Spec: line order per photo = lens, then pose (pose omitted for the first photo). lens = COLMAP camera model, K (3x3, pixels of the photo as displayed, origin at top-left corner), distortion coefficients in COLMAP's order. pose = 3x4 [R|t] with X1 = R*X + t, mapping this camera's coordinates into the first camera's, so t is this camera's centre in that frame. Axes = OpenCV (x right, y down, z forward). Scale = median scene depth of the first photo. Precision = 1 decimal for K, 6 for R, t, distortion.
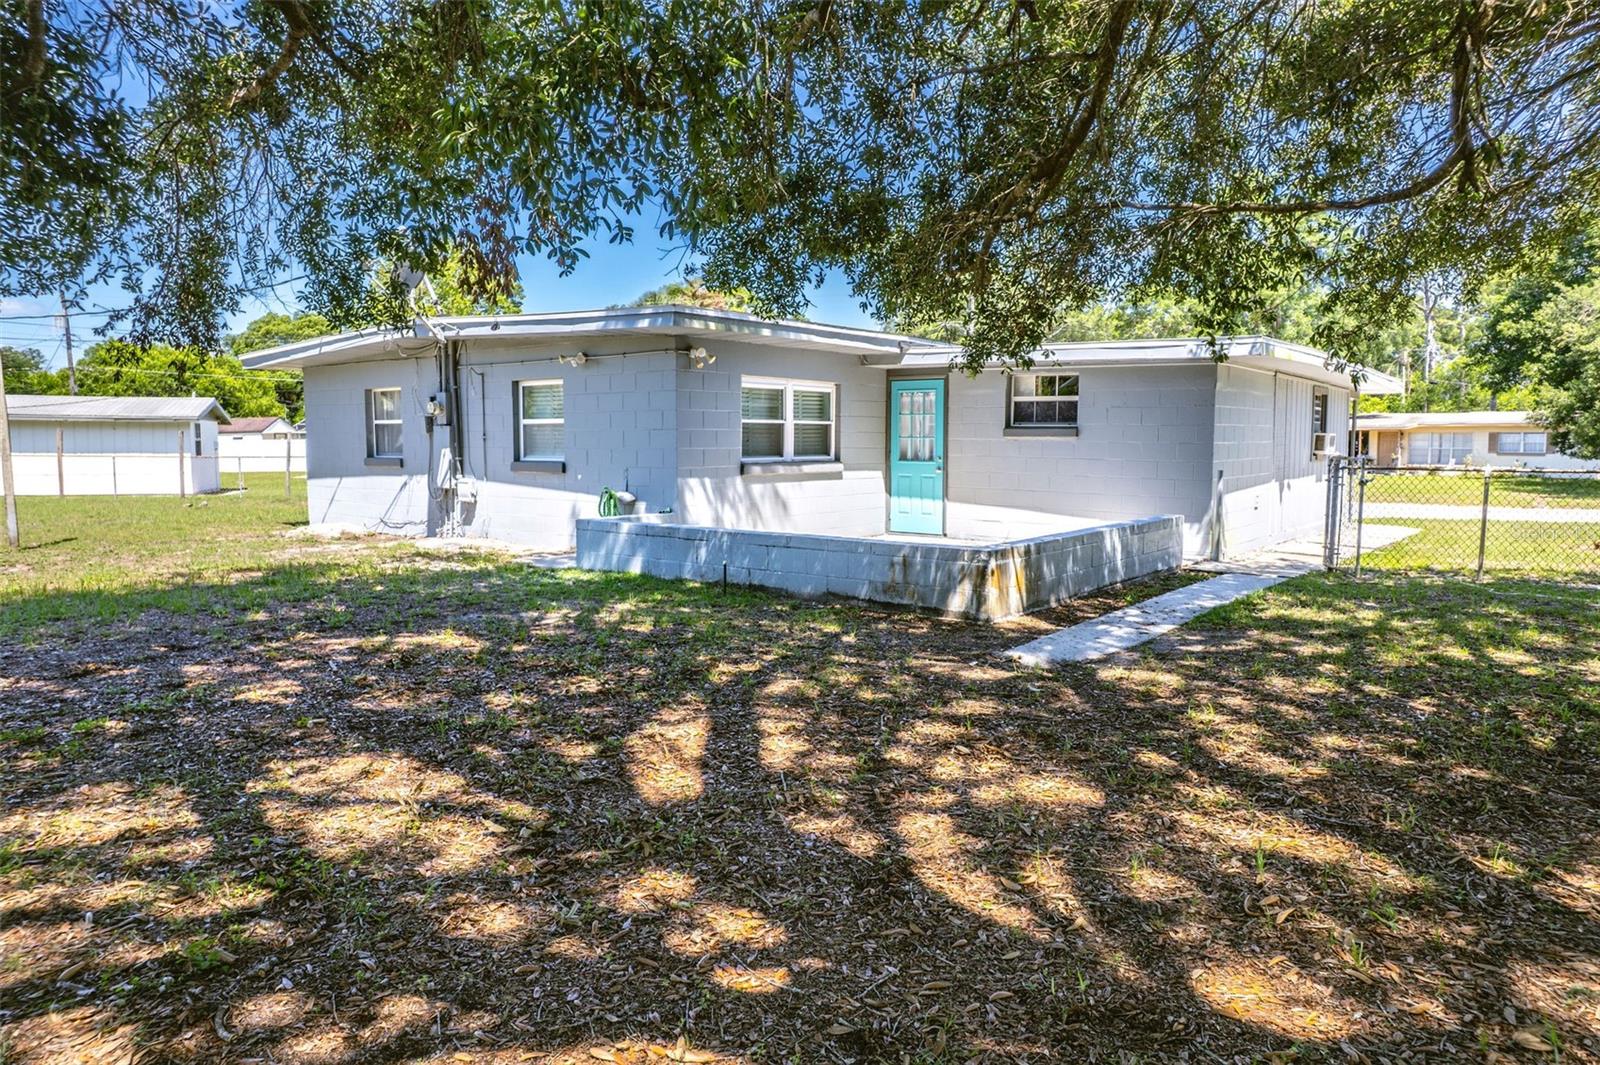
lens RADIAL K [[1032.4, 0, 793.2], [0, 1032.4, 528.7], [0, 0, 1]] dist [-0.068160, 0.063935]
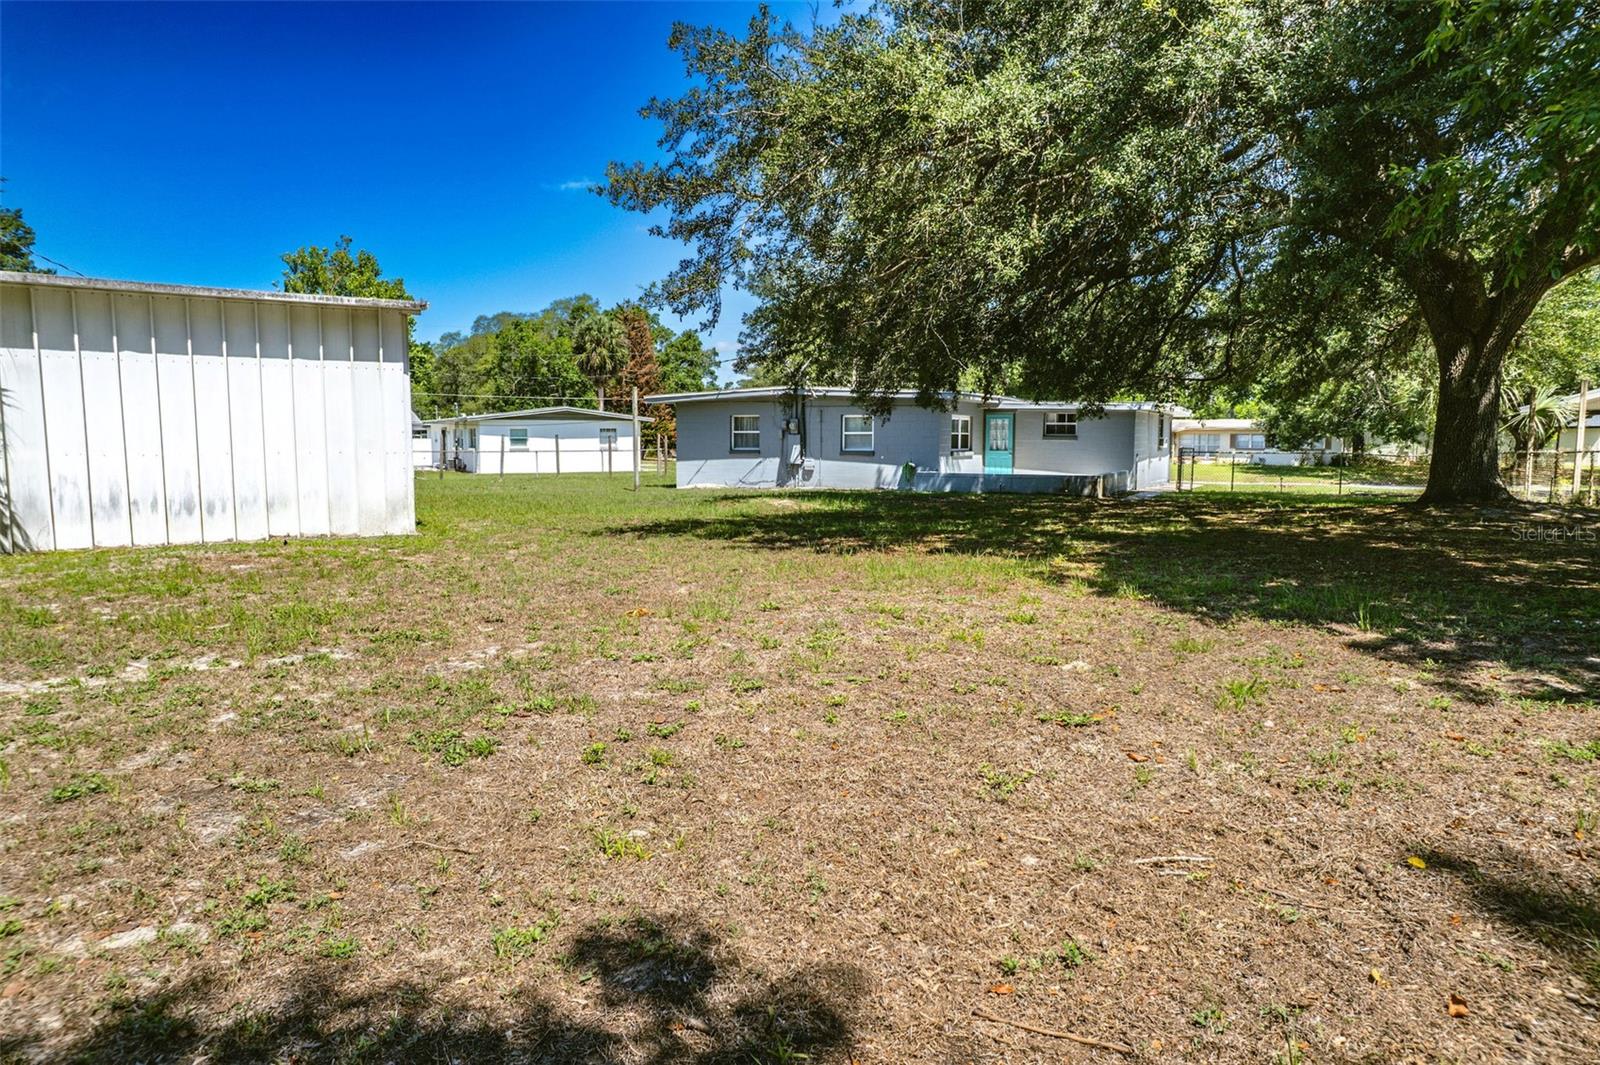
lens RADIAL K [[1027.0, 0, 792.2], [0, 1027.0, 535.9], [0, 0, 1]] dist [-0.037076, 0.002121]
pose [[0.980567, -0.019223, 0.195239, -0.799318], [0.017546, 0.999793, 0.010317, 0.092731], [-0.195397, -0.006690, 0.980701, -1.146016]]
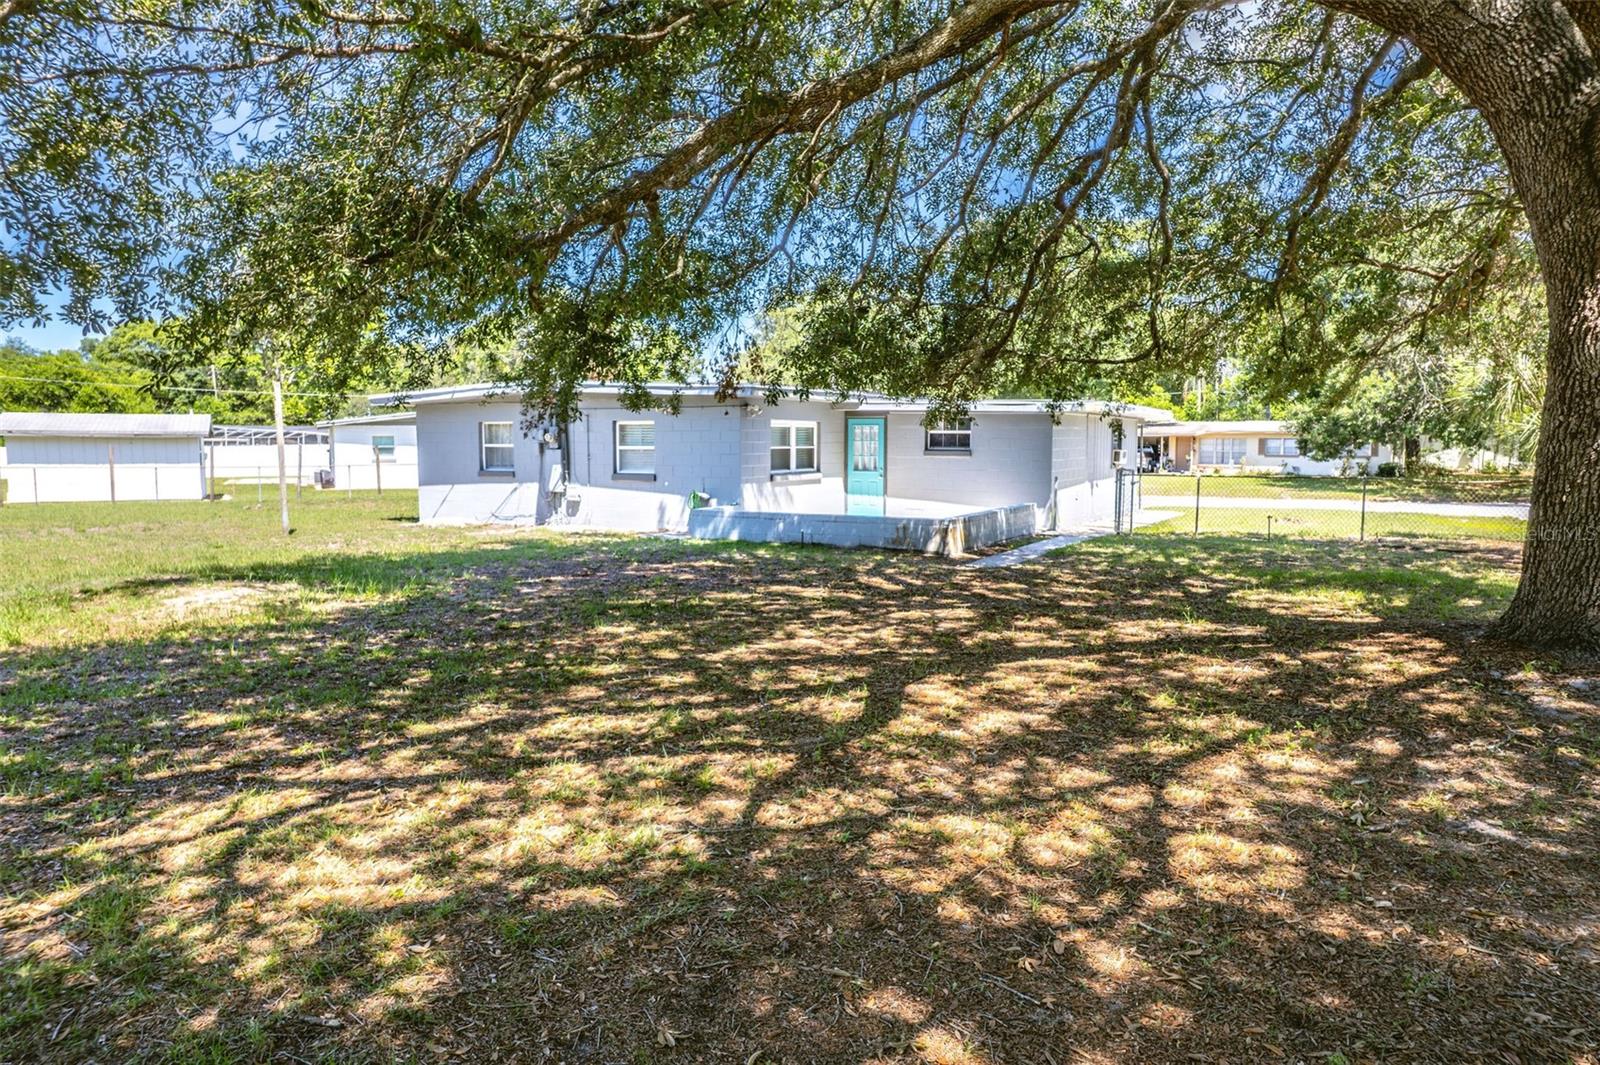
lens RADIAL K [[1032.4, 0, 793.2], [0, 1032.4, 528.7], [0, 0, 1]] dist [-0.068160, 0.063935]
pose [[0.988418, -0.015549, 0.150959, -0.235729], [0.015563, 0.999878, 0.001091, 0.018260], [-0.150957, 0.001271, 0.988539, -0.538490]]
